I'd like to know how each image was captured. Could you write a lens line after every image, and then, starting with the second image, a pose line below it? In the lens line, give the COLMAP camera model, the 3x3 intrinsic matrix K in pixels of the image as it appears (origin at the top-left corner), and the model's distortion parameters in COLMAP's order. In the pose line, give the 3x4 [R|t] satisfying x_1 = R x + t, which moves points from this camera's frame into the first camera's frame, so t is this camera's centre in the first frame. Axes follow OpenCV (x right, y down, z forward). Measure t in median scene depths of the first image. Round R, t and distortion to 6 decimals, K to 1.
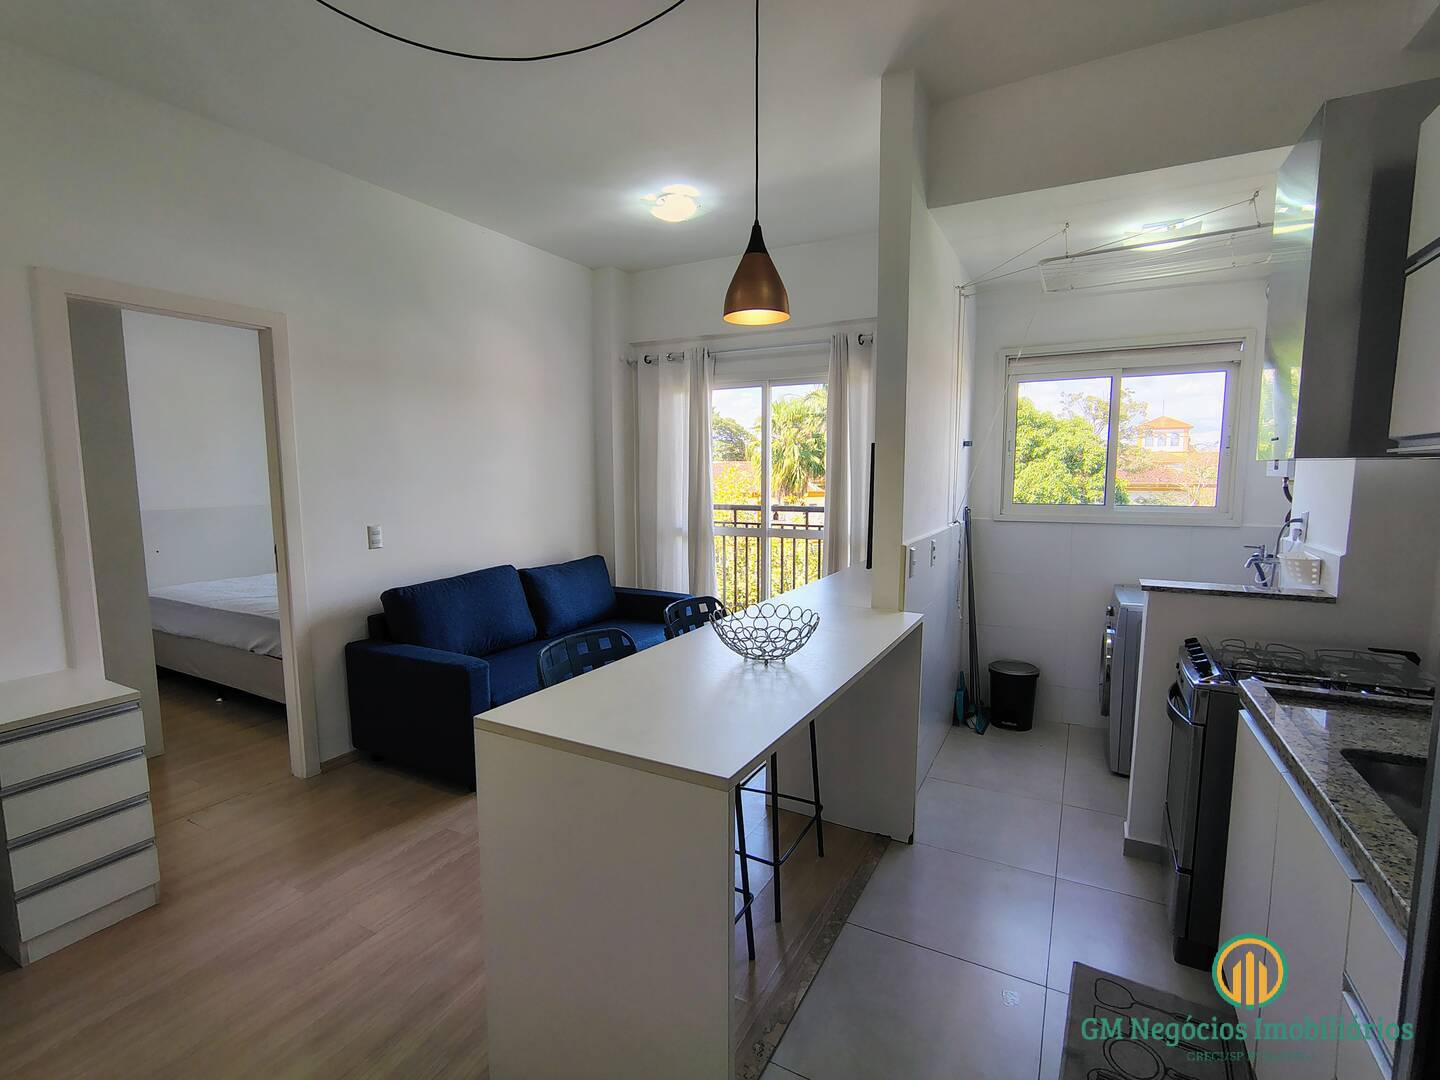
lens RADIAL K [[674.6, 0, 723.2], [0, 674.6, 544.6], [0, 0, 1]] dist [-0.010388, 0.000821]
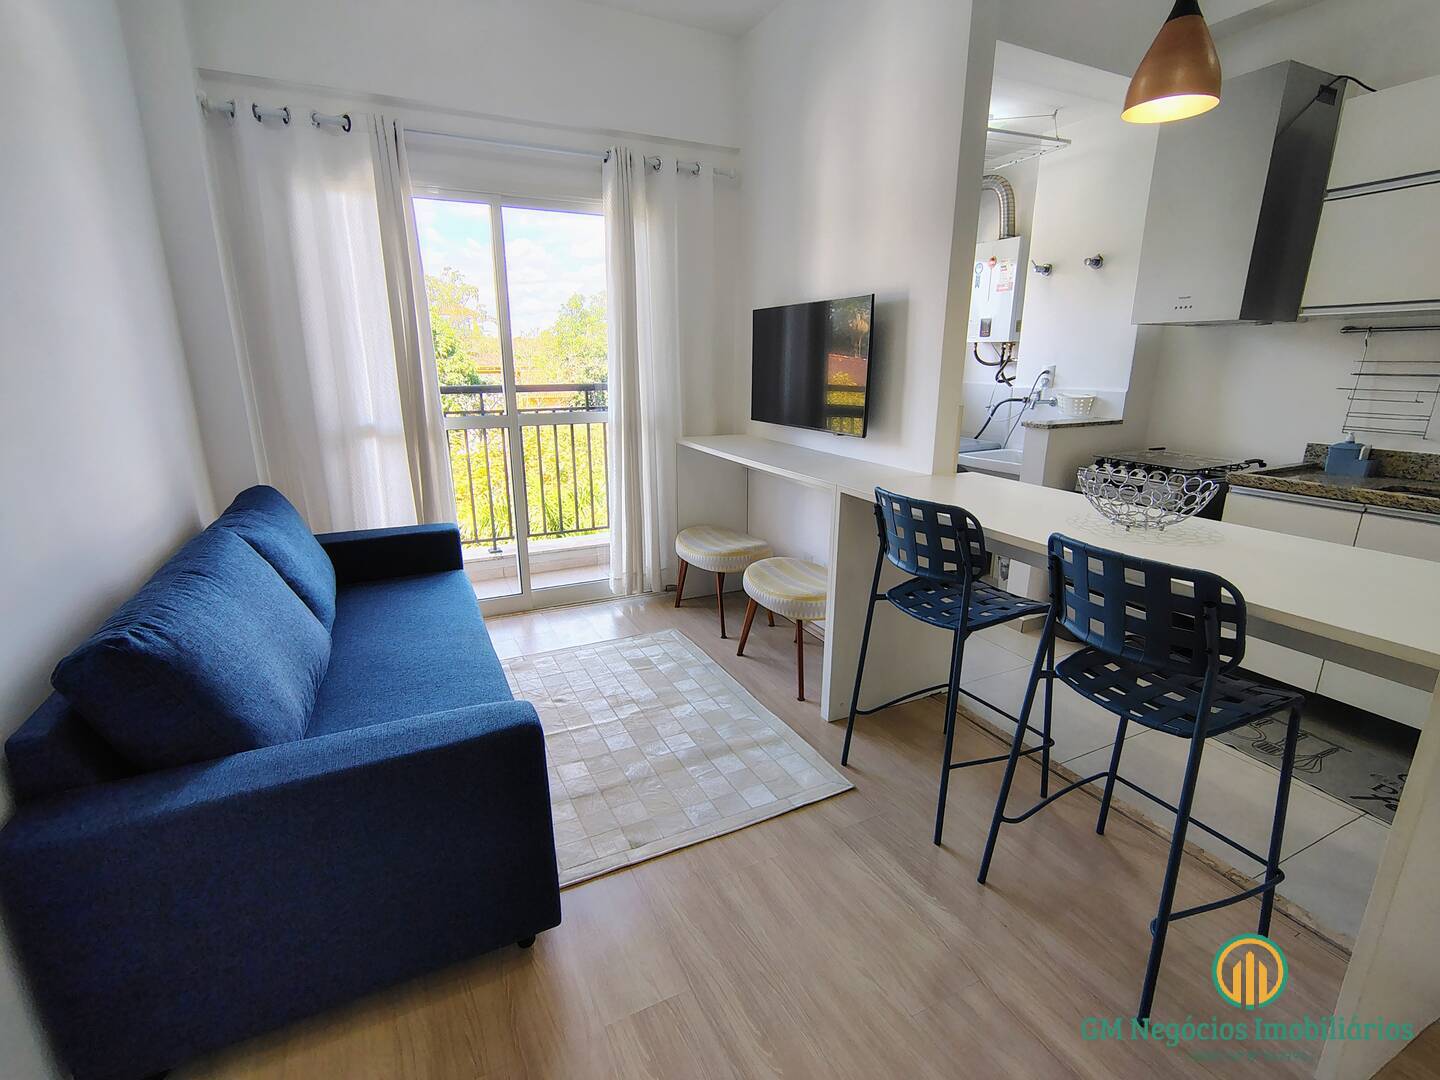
lens RADIAL K [[676.4, 0, 721.4], [0, 676.4, 541.8], [0, 0, 1]] dist [-0.000276, 0.000939]
pose [[0.578376, -0.214557, 0.787049, -0.670927], [0.086625, 0.975491, 0.202270, -0.030956], [-0.811158, -0.048810, 0.582786, 0.623886]]
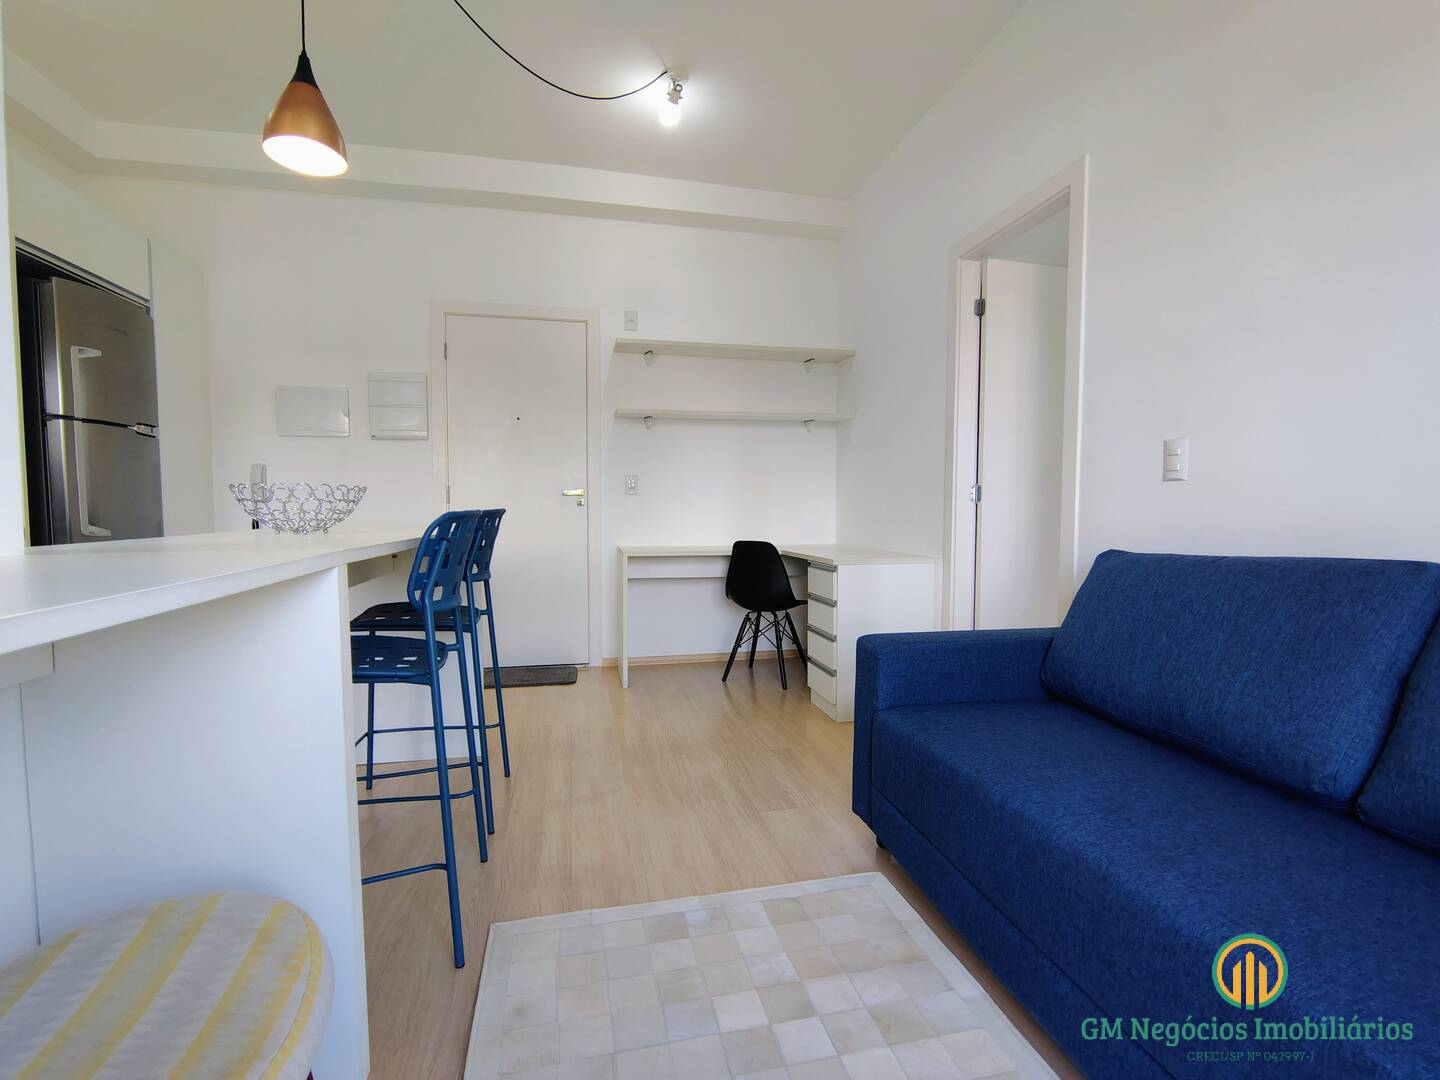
lens RADIAL K [[674.6, 0, 723.2], [0, 674.6, 544.6], [0, 0, 1]] dist [-0.010388, 0.000821]
pose [[-0.752875, 0.042611, -0.656783, 0.160949], [-0.069571, 0.987159, 0.143795, 0.004179], [0.654477, 0.153953, -0.740242, 1.412837]]
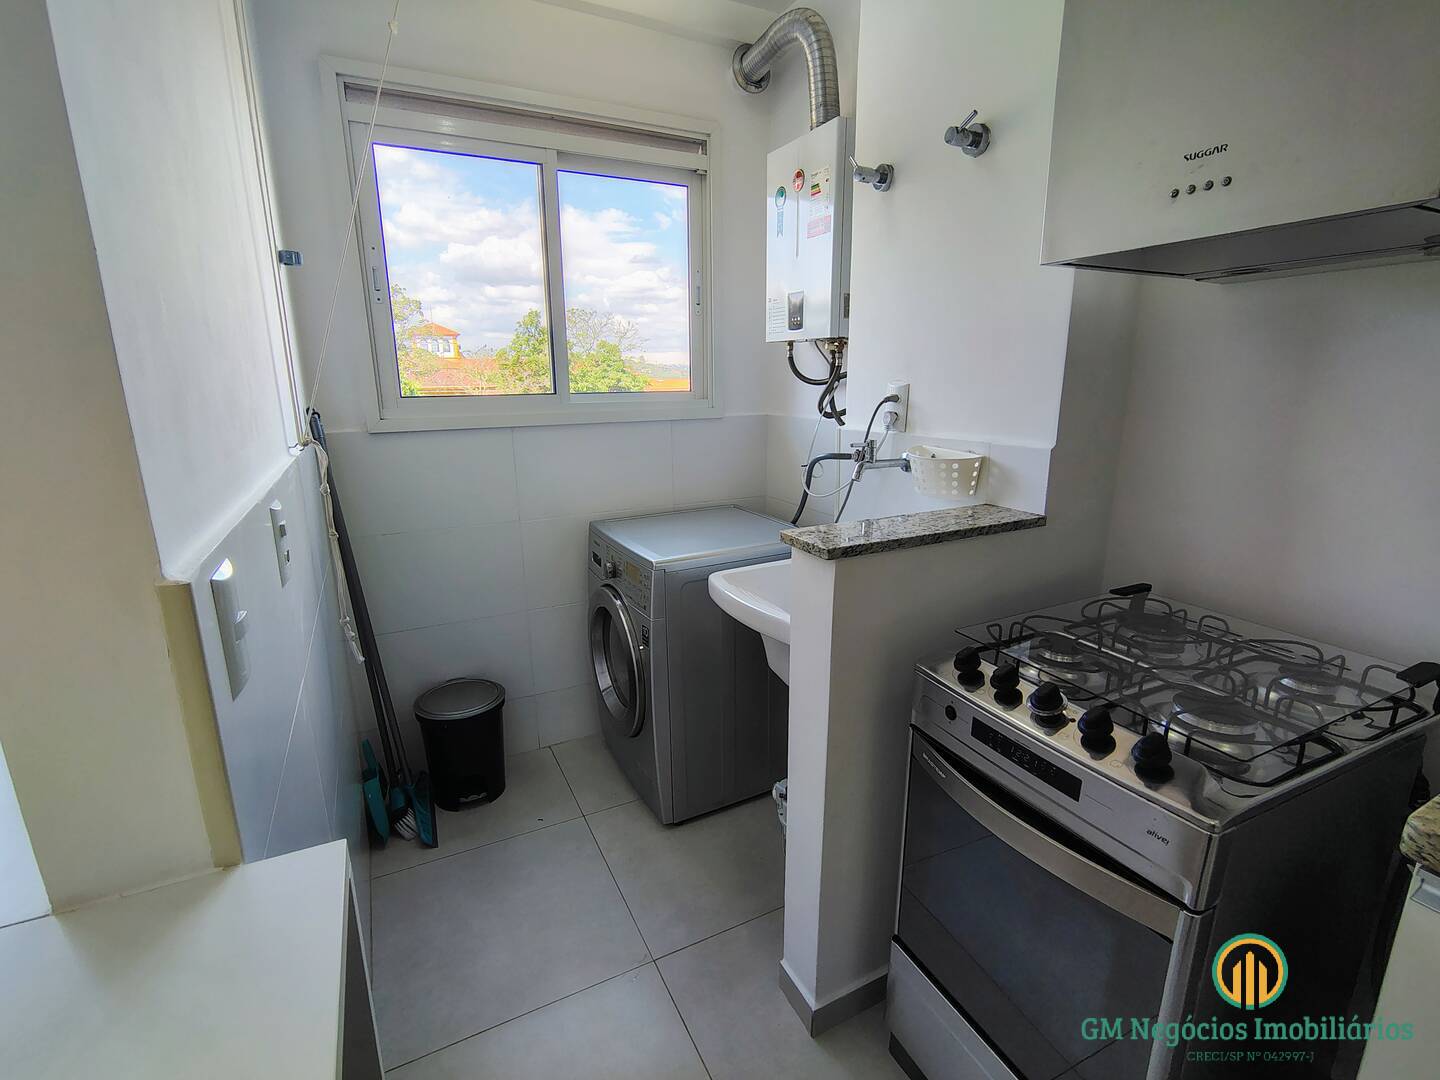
lens RADIAL K [[675.9, 0, 722.5], [0, 675.9, 544.2], [0, 0, 1]] dist [-0.018931, 0.013203]
pose [[0.566531, -0.203093, 0.798622, 0.179000], [0.095275, 0.978797, 0.181325, -0.028506], [-0.818514, -0.026638, 0.573868, 0.665731]]
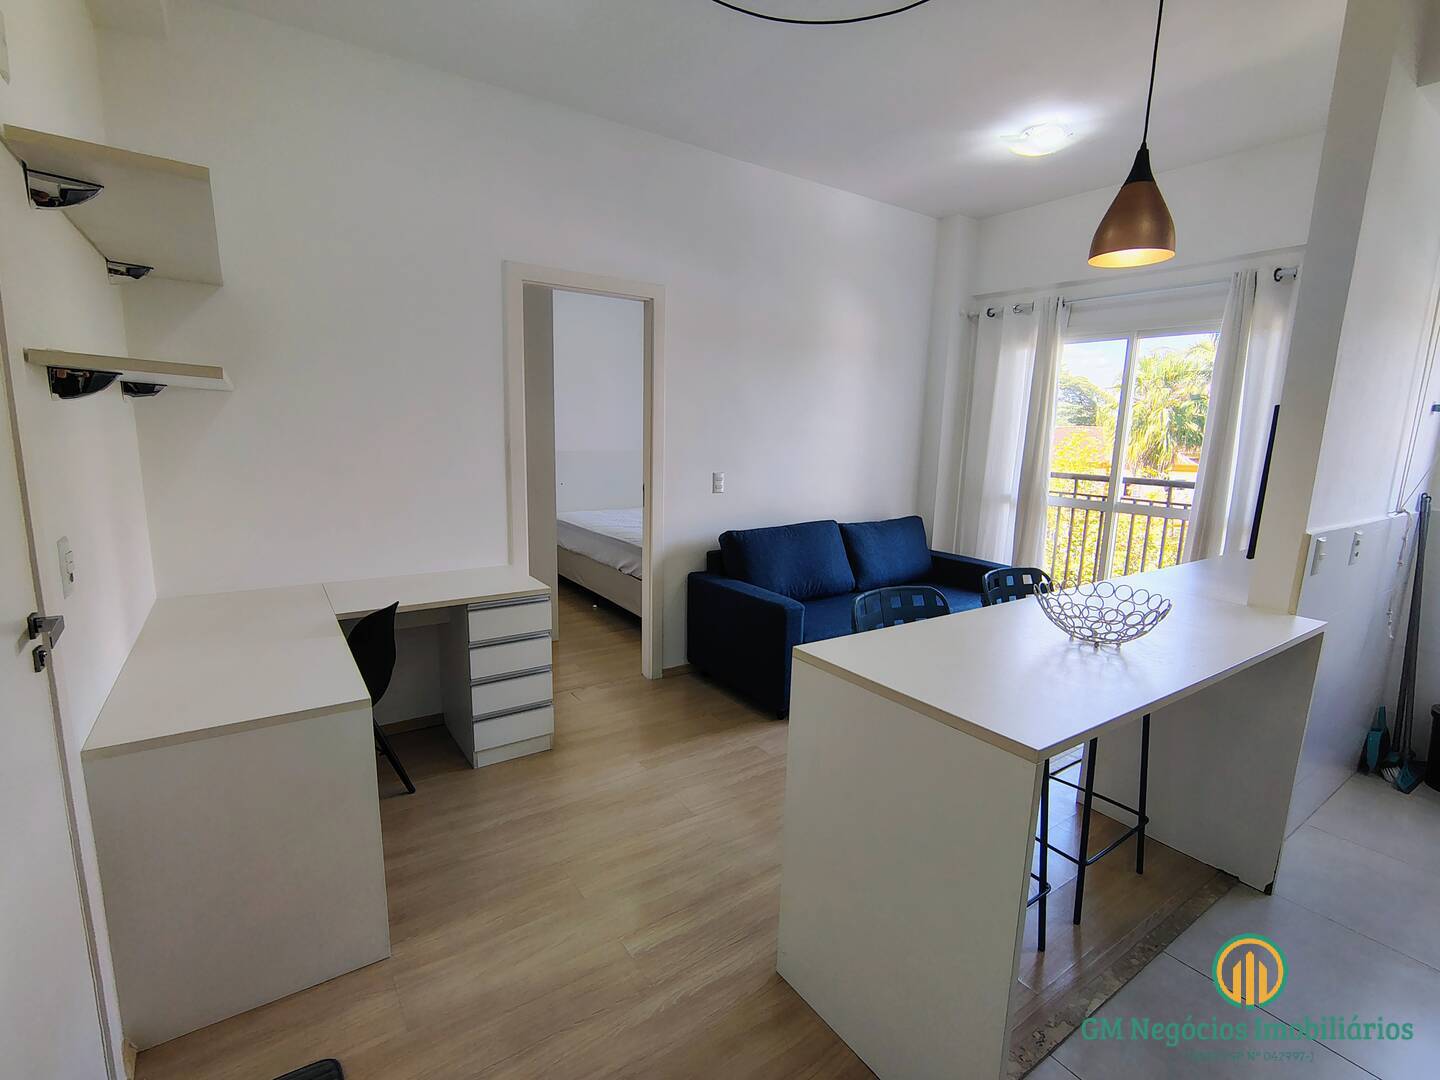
lens RADIAL K [[675.9, 0, 722.5], [0, 675.9, 544.2], [0, 0, 1]] dist [-0.018931, 0.013203]
pose [[0.892524, 0.103518, -0.438960, -0.001408], [-0.078286, 0.994087, 0.075254, 0.006646], [0.444154, -0.032802, 0.895350, -0.021514]]
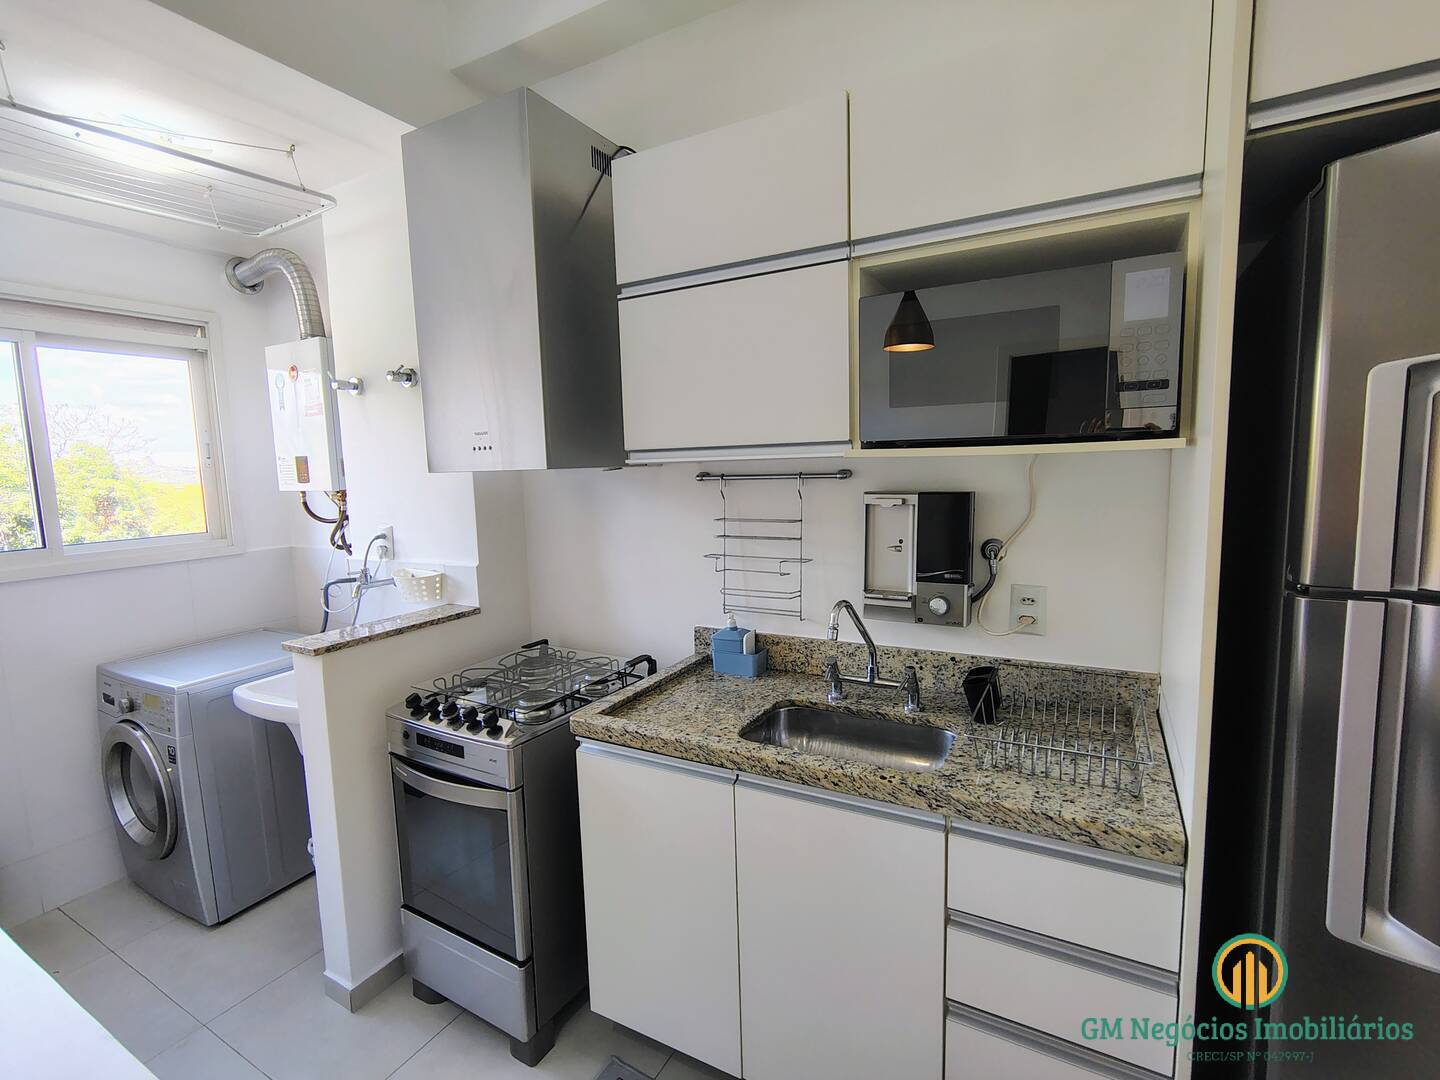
lens RADIAL K [[674.6, 0, 723.2], [0, 674.6, 544.6], [0, 0, 1]] dist [-0.010388, 0.000821]
pose [[0.010991, -0.116420, 0.993139, -0.055957], [0.134123, 0.984396, 0.113911, -0.060330], [-0.990904, 0.131951, 0.026434, 0.449883]]
